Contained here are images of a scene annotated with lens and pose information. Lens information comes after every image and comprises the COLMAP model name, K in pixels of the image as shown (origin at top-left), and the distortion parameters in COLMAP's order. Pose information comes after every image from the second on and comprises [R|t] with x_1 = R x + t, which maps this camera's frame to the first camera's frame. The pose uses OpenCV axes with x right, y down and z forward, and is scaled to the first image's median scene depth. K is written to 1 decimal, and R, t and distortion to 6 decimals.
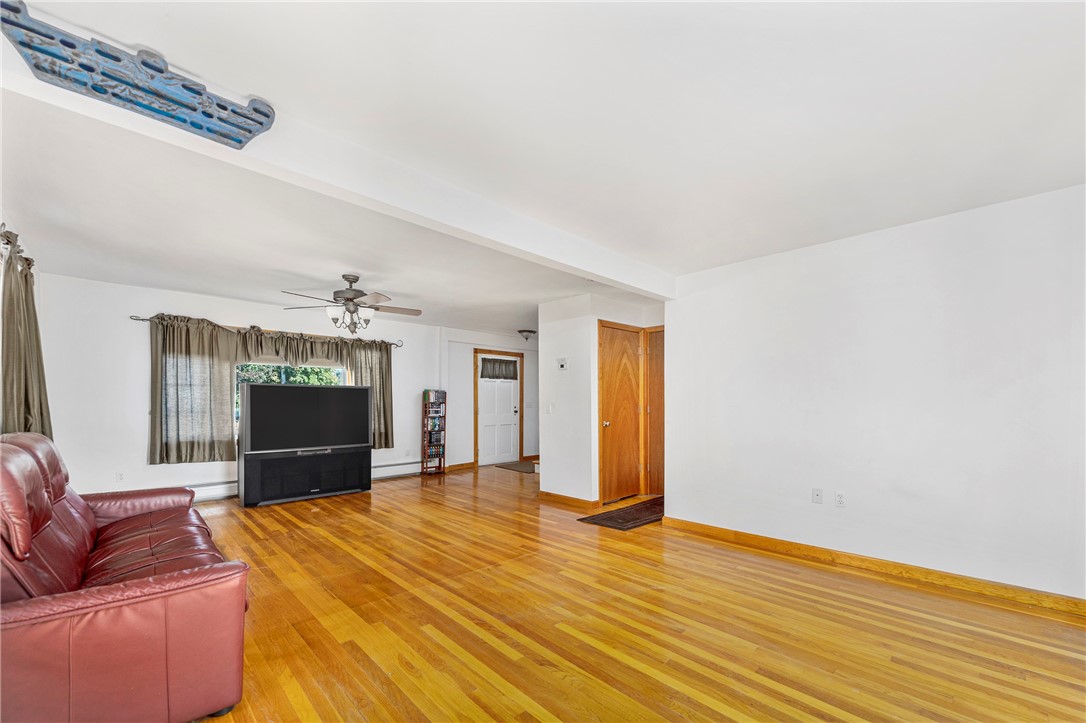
lens RADIAL K [[446.5, 0, 562.8], [0, 446.5, 407.2], [0, 0, 1]] dist [-0.002257, -0.000160]
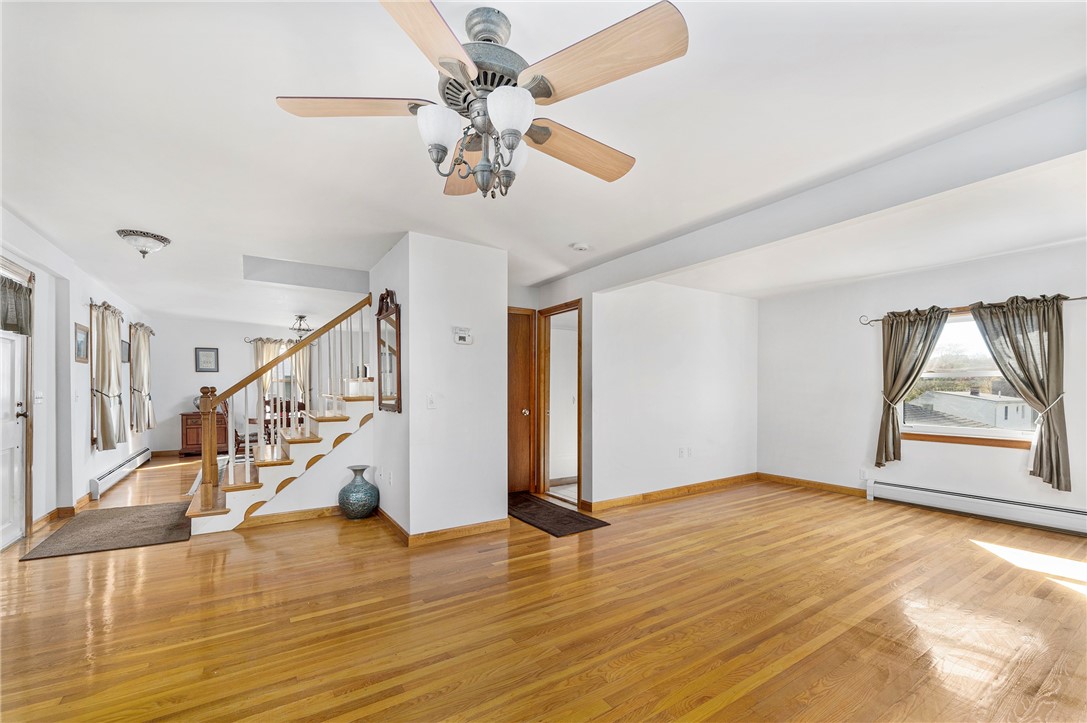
lens RADIAL K [[456.4, 0, 557.1], [0, 456.4, 384.6], [0, 0, 1]] dist [-0.003622, 0.000118]
pose [[0.192876, 0.010811, 0.981164, -0.672108], [0.011825, 0.999841, -0.013341, -0.009565], [-0.981152, 0.014176, 0.192718, 0.726556]]
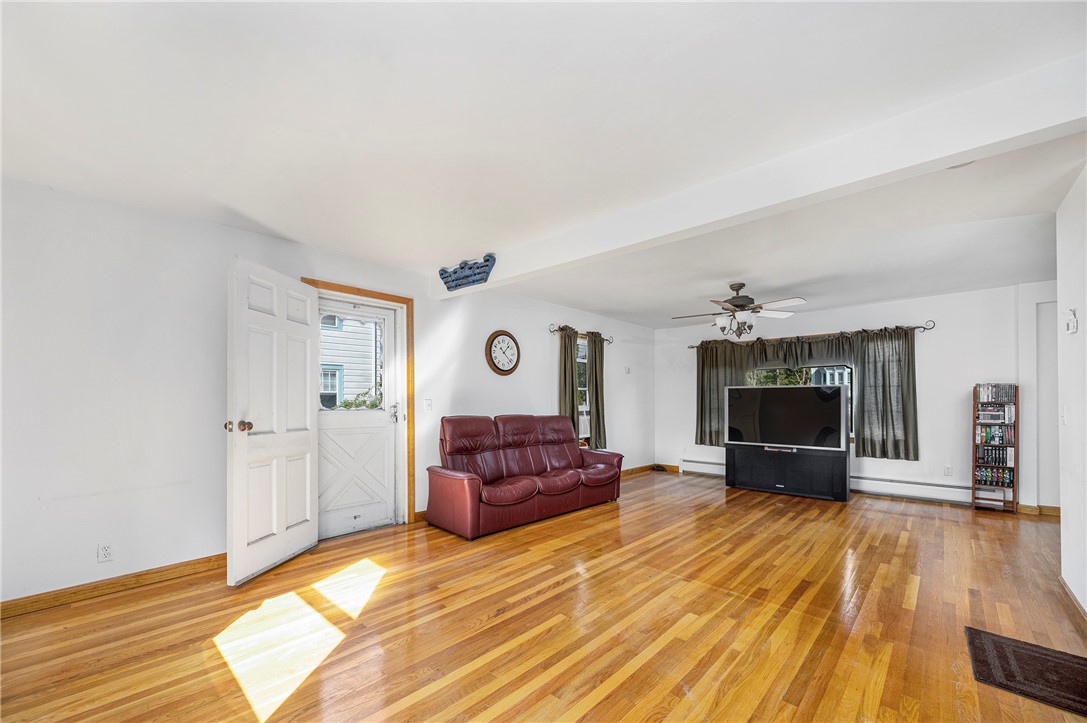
lens RADIAL K [[430.4, 0, 544.1], [0, 430.4, 401.1], [0, 0, 1]] dist [-0.001293, 0.000167]
pose [[0.022552, -0.002321, -0.999743, 0.452279], [-0.012418, 0.999920, -0.002602, -0.003836], [0.999669, 0.012473, 0.022522, 0.423848]]
